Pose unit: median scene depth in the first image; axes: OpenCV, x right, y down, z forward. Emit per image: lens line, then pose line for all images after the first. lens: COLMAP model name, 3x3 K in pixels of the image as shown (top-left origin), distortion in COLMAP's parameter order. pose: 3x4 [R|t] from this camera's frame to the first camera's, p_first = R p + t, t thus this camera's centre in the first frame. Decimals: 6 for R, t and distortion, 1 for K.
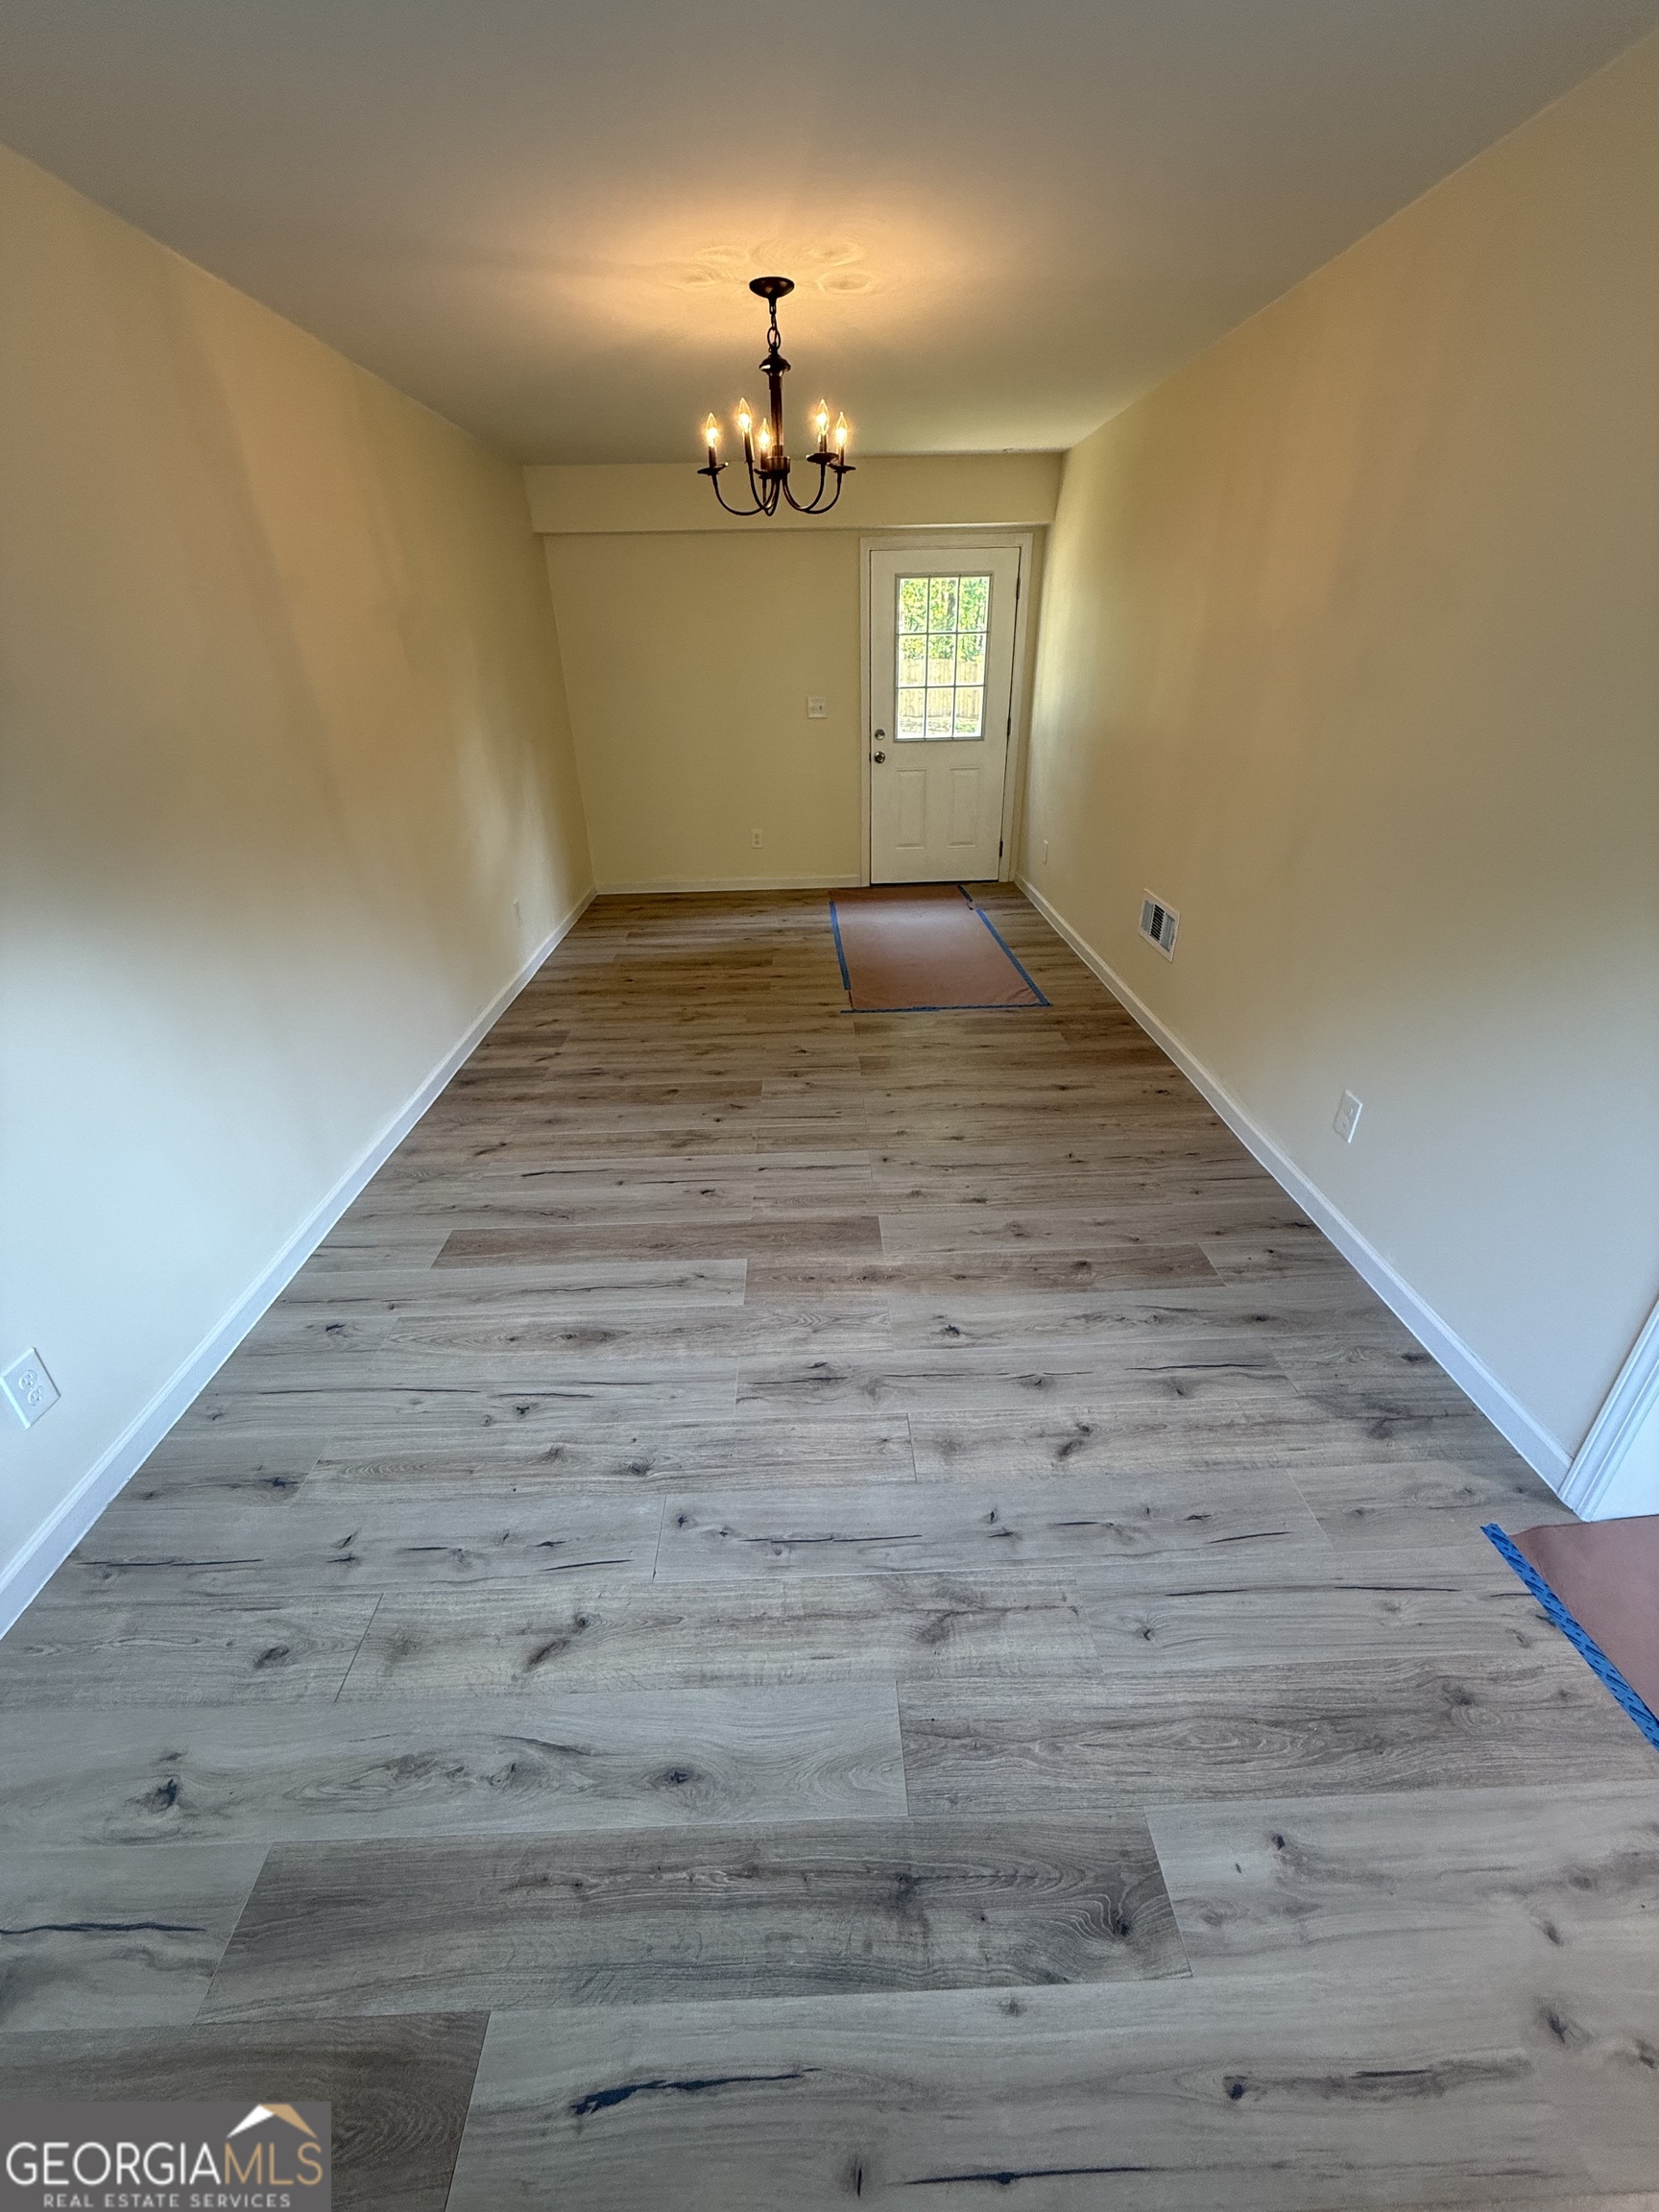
lens RADIAL K [[880.9, 0, 831.5], [0, 880.9, 1100.6], [0, 0, 1]] dist [-0.000615, 0.000865]
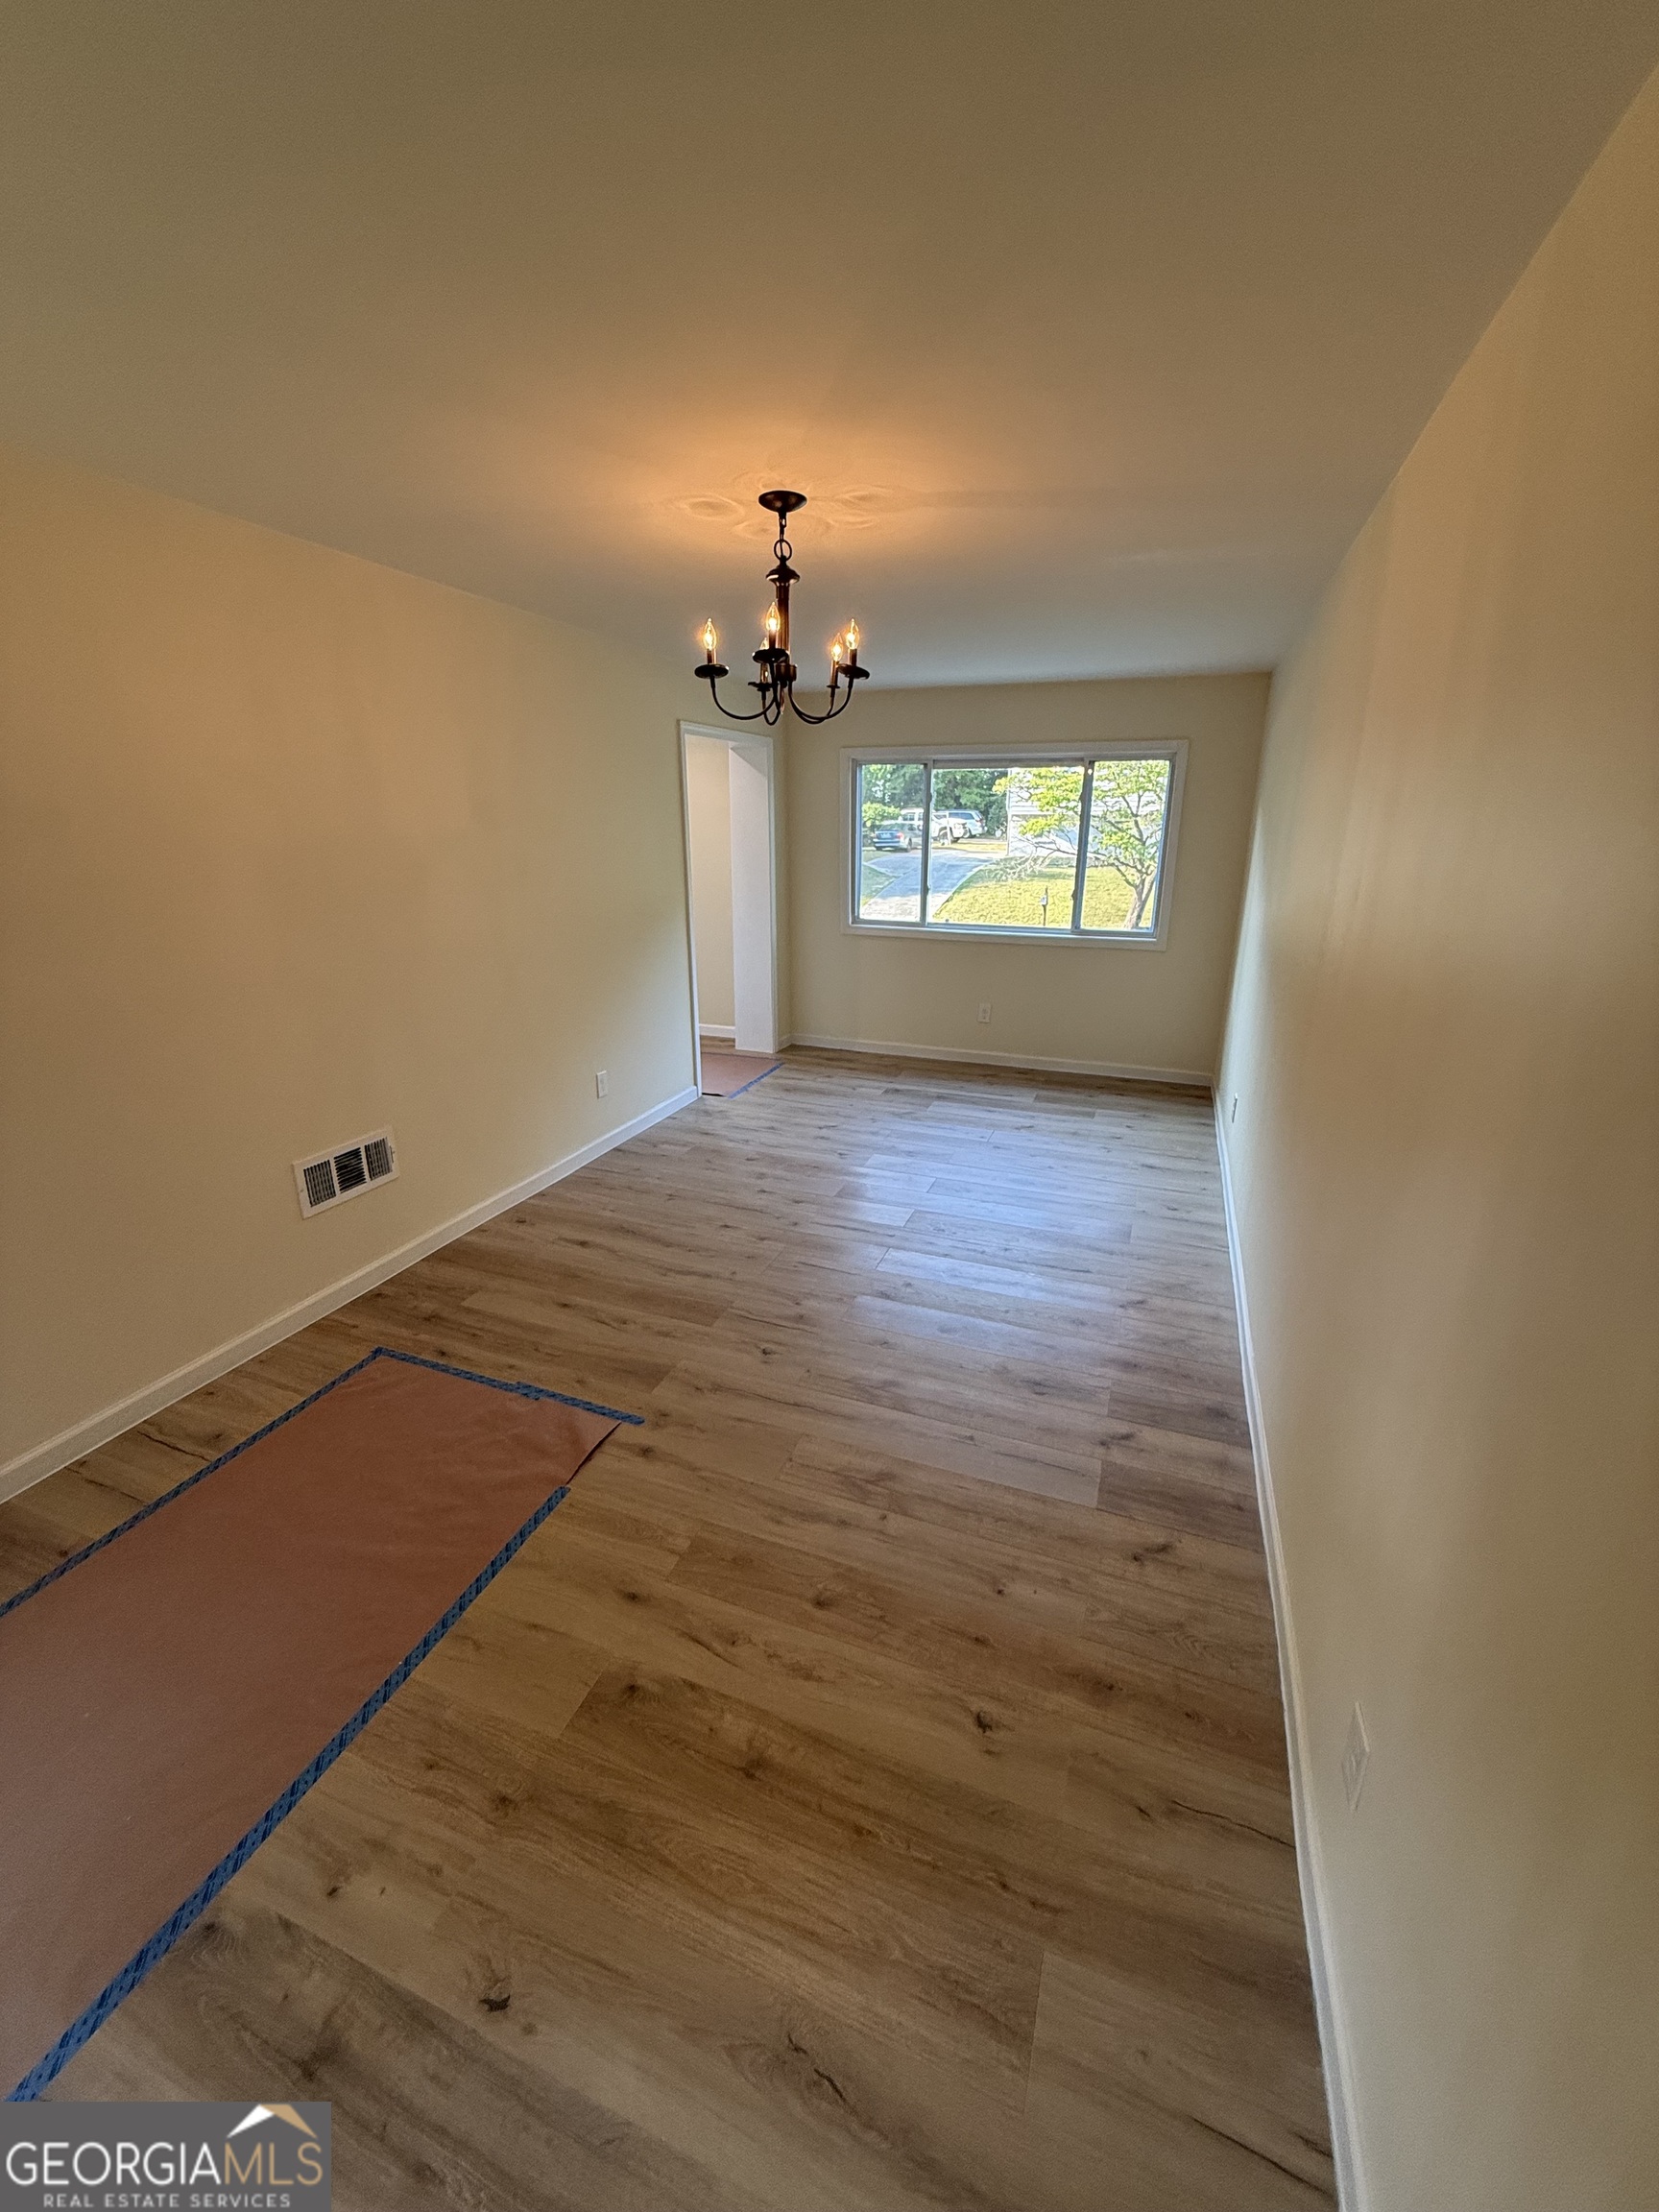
lens RADIAL K [[880.9, 0, 831.5], [0, 880.9, 1100.6], [0, 0, 1]] dist [-0.000615, 0.000865]
pose [[-0.923593, -0.102118, 0.369523, -0.447198], [0.191319, 0.712499, 0.675087, -0.926969], [-0.332223, 0.694203, -0.638522, 1.715724]]
